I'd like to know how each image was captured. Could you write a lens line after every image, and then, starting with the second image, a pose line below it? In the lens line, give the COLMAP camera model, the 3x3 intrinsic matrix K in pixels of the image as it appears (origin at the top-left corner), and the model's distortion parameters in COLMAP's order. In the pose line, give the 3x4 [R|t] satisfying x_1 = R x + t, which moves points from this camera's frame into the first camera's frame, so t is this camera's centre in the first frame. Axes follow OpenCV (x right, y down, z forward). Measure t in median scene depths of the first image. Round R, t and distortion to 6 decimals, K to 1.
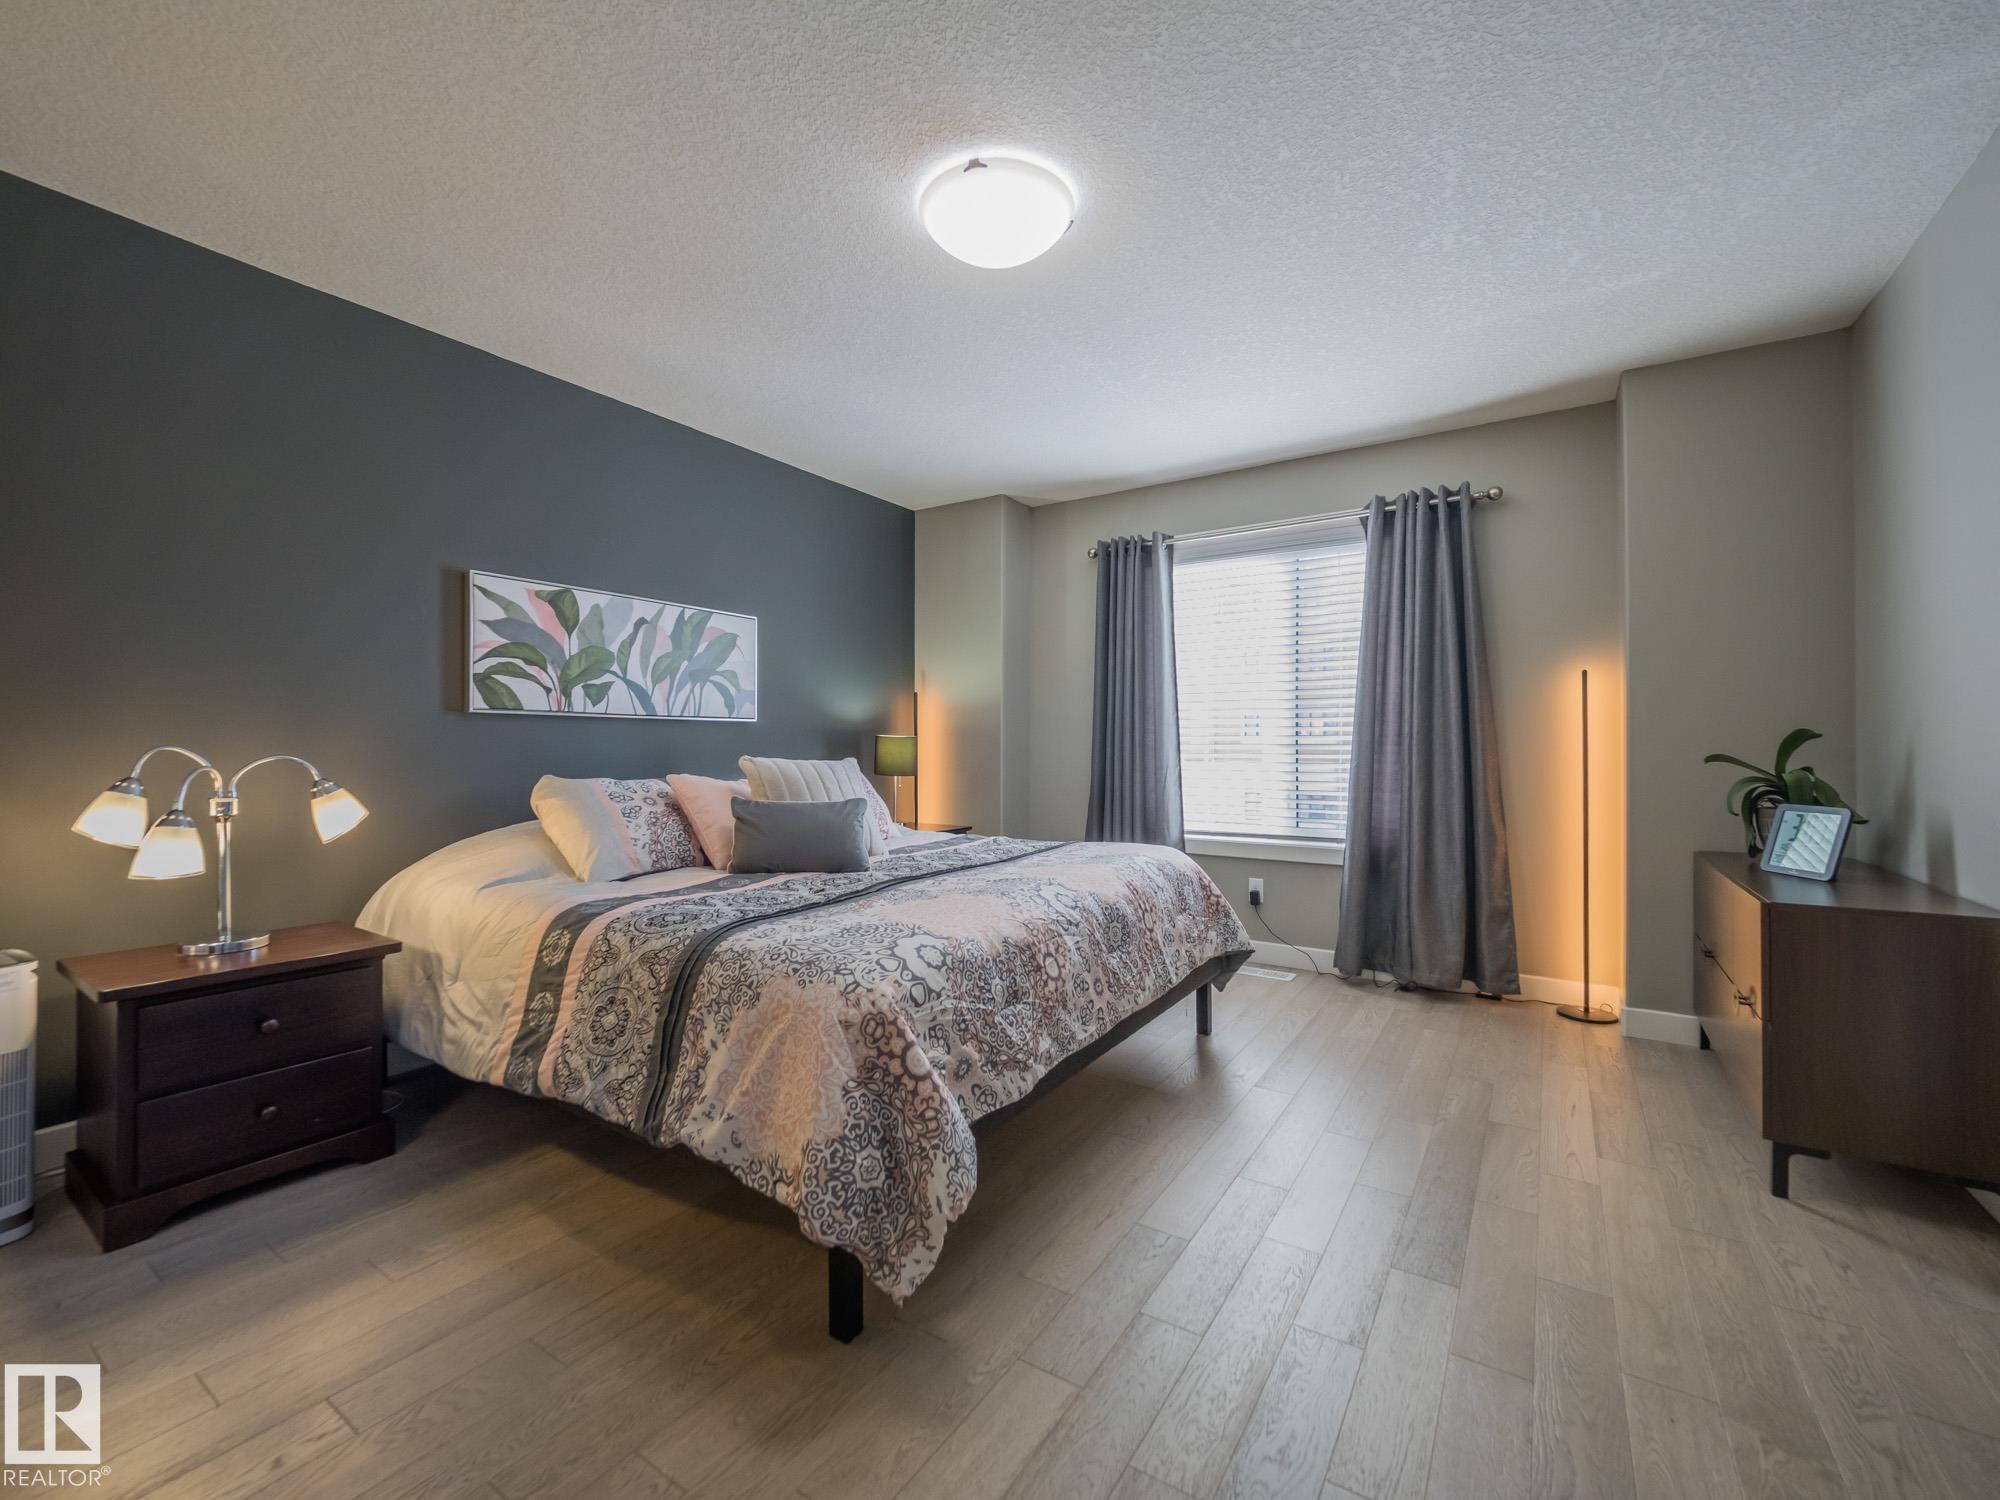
lens RADIAL K [[847.1, 0, 990.9], [0, 847.1, 738.3], [0, 0, 1]] dist [-0.005631, -0.000538]
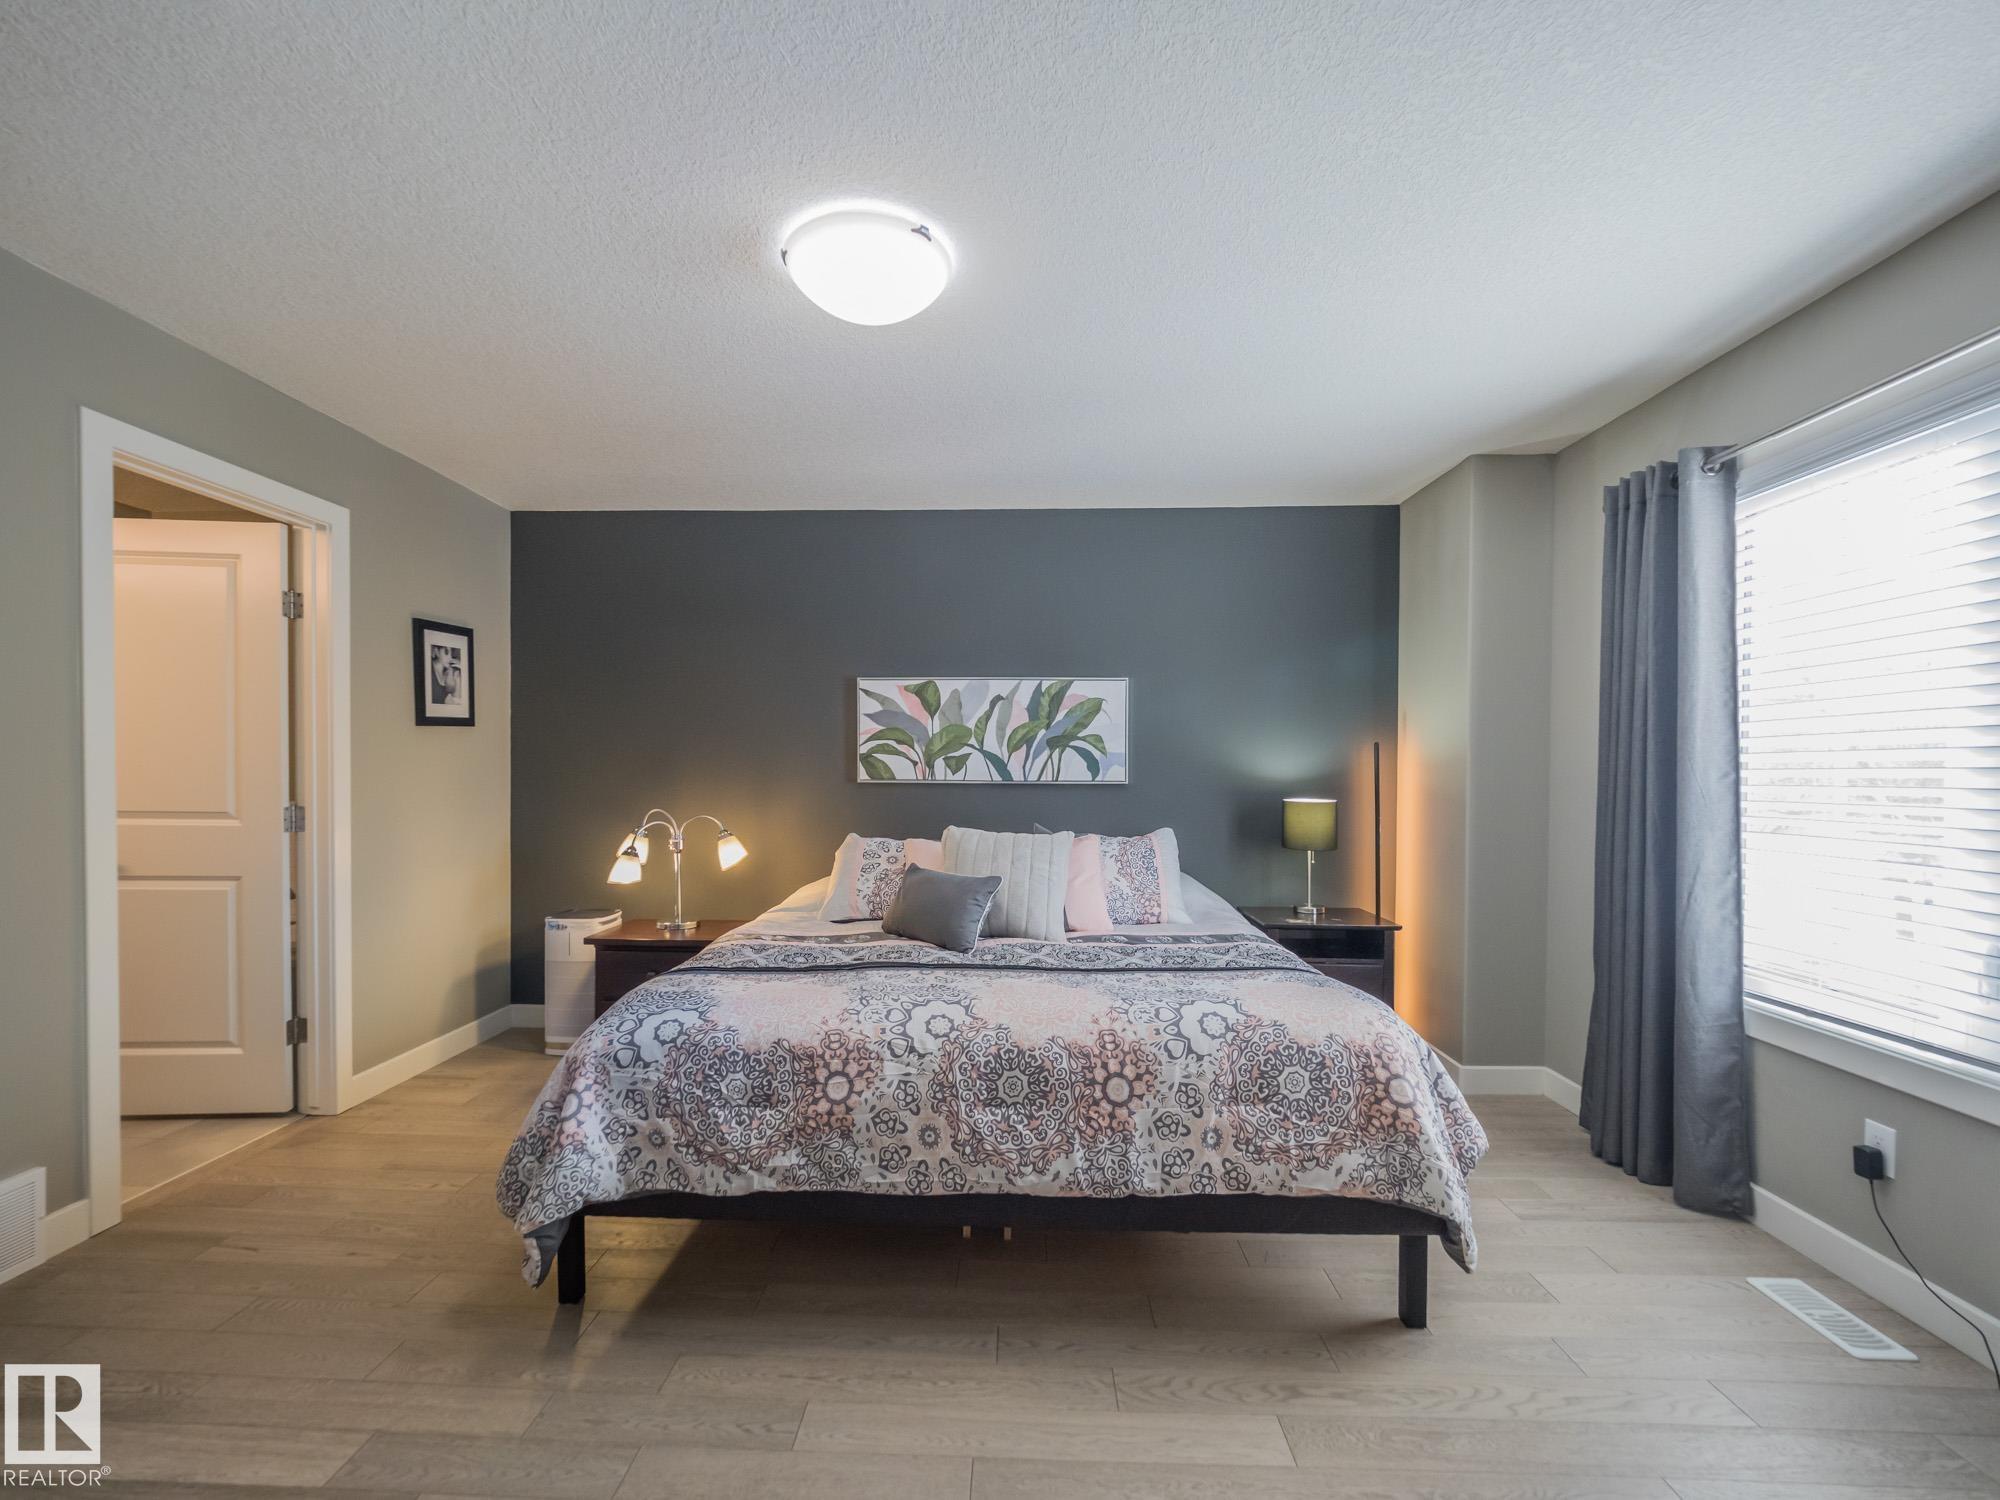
lens RADIAL K [[839.2, 0, 970.3], [0, 839.2, 784.4], [0, 0, 1]] dist [-0.009848, -0.000063]
pose [[0.513828, 0.013408, -0.857788, 0.592894], [0.004404, 0.999823, 0.018266, -0.047910], [0.857882, -0.013164, 0.513678, 0.426783]]
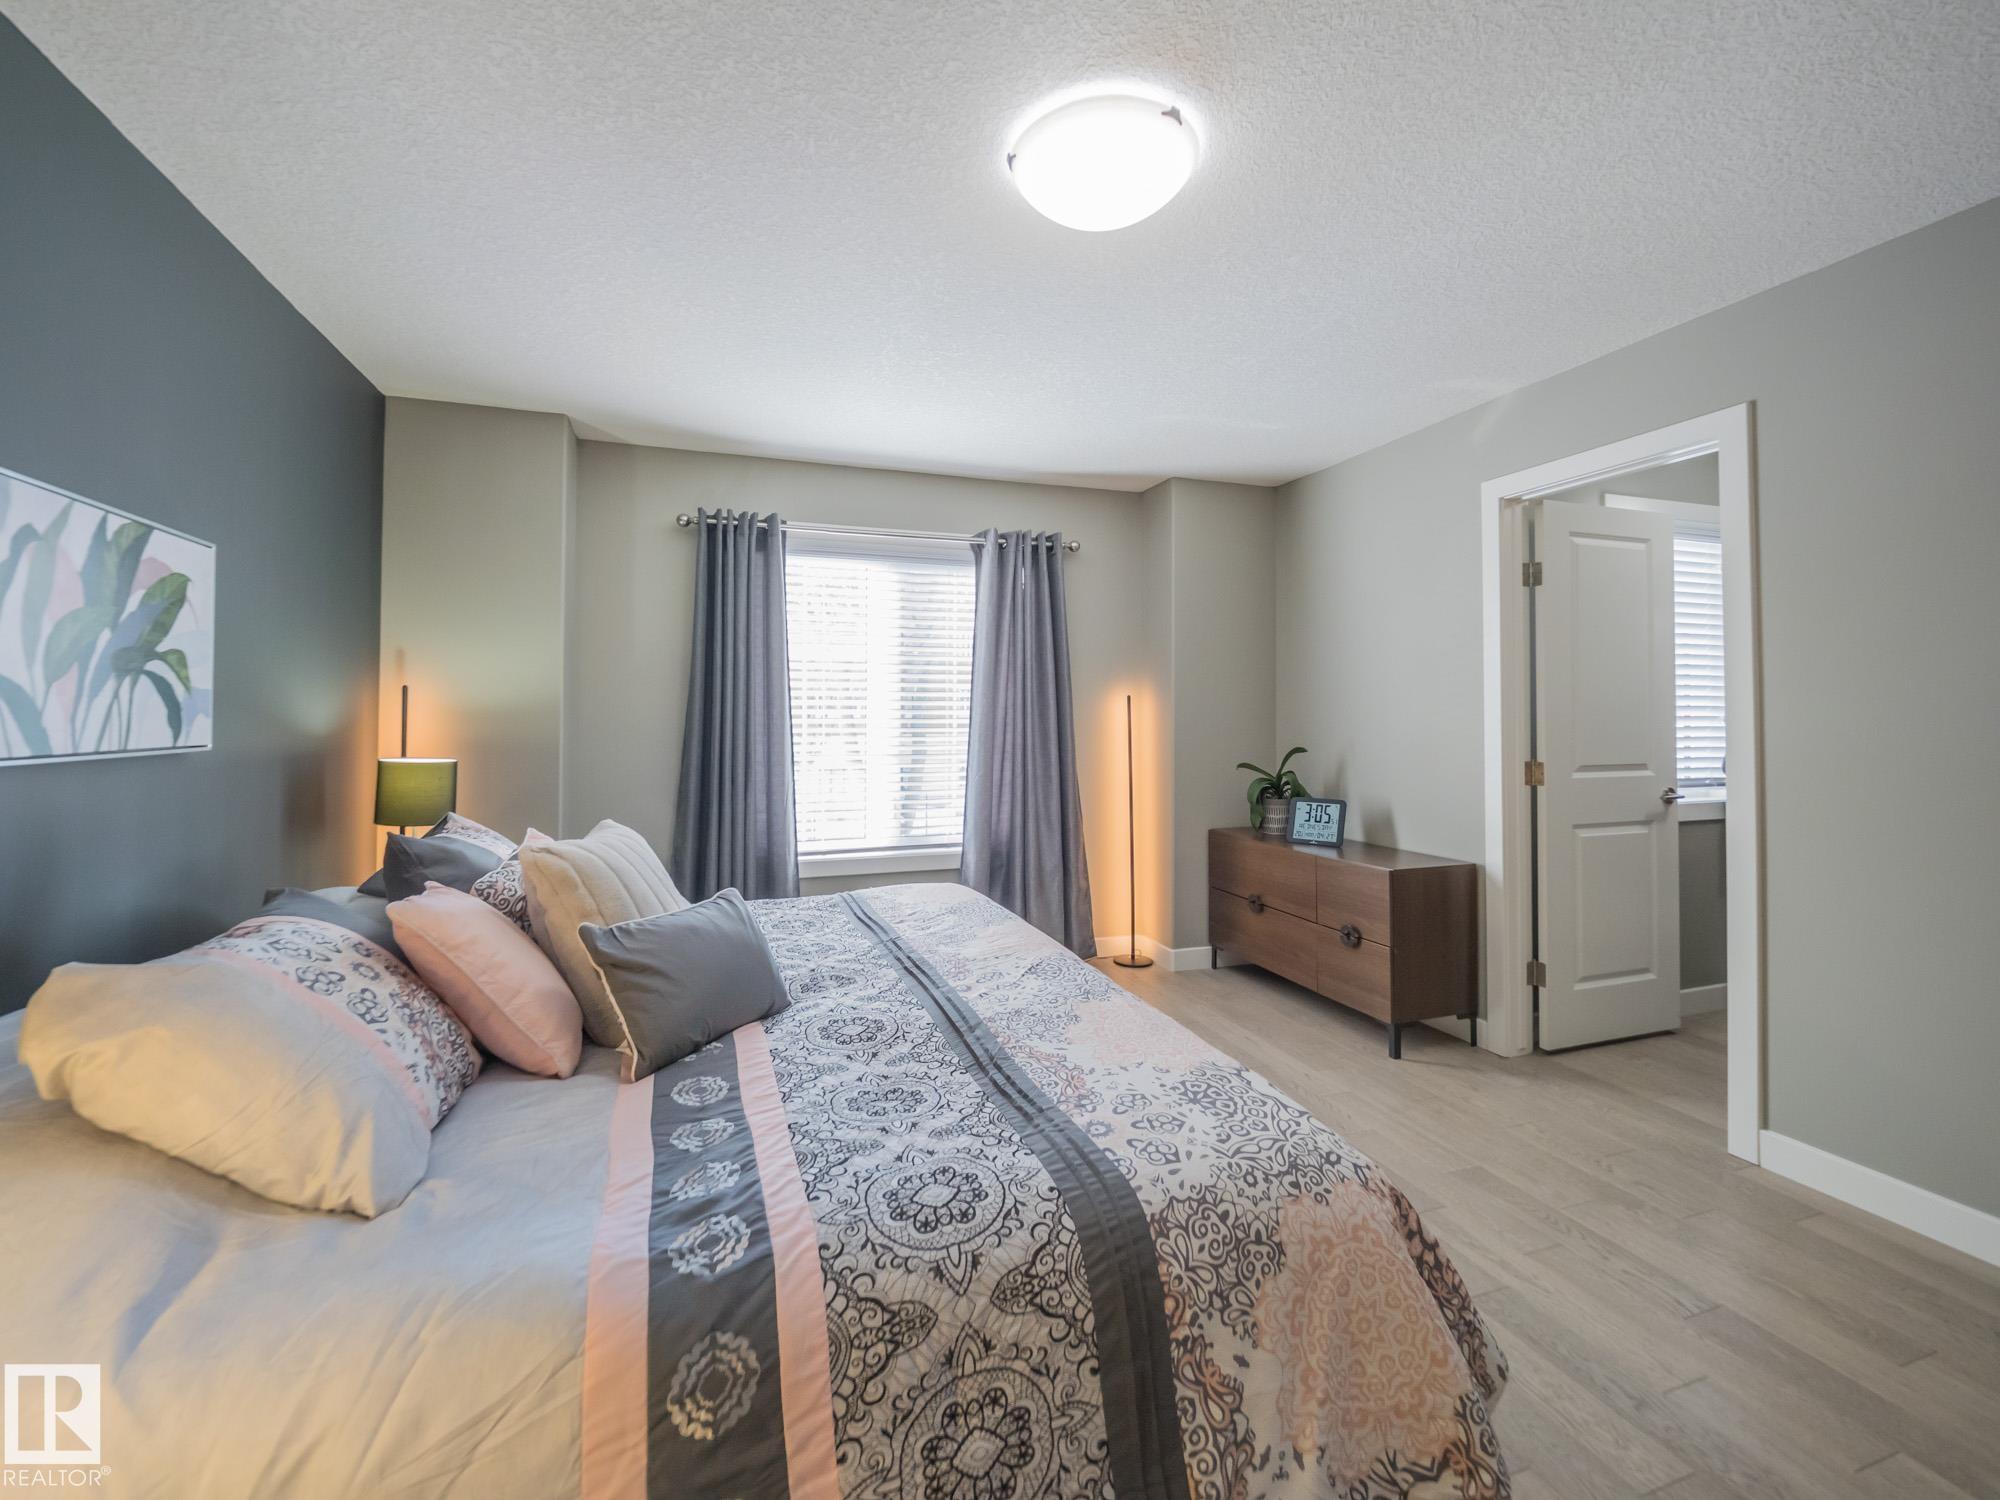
lens RADIAL K [[846.8, 0, 996.4], [0, 846.8, 697.8], [0, 0, 1]] dist [-0.011879, -0.000549]
pose [[0.612730, 0.017129, 0.790107, -0.488134], [-0.009757, 0.999853, -0.014109, -0.061242], [-0.790232, 0.000936, 0.612807, 0.397594]]
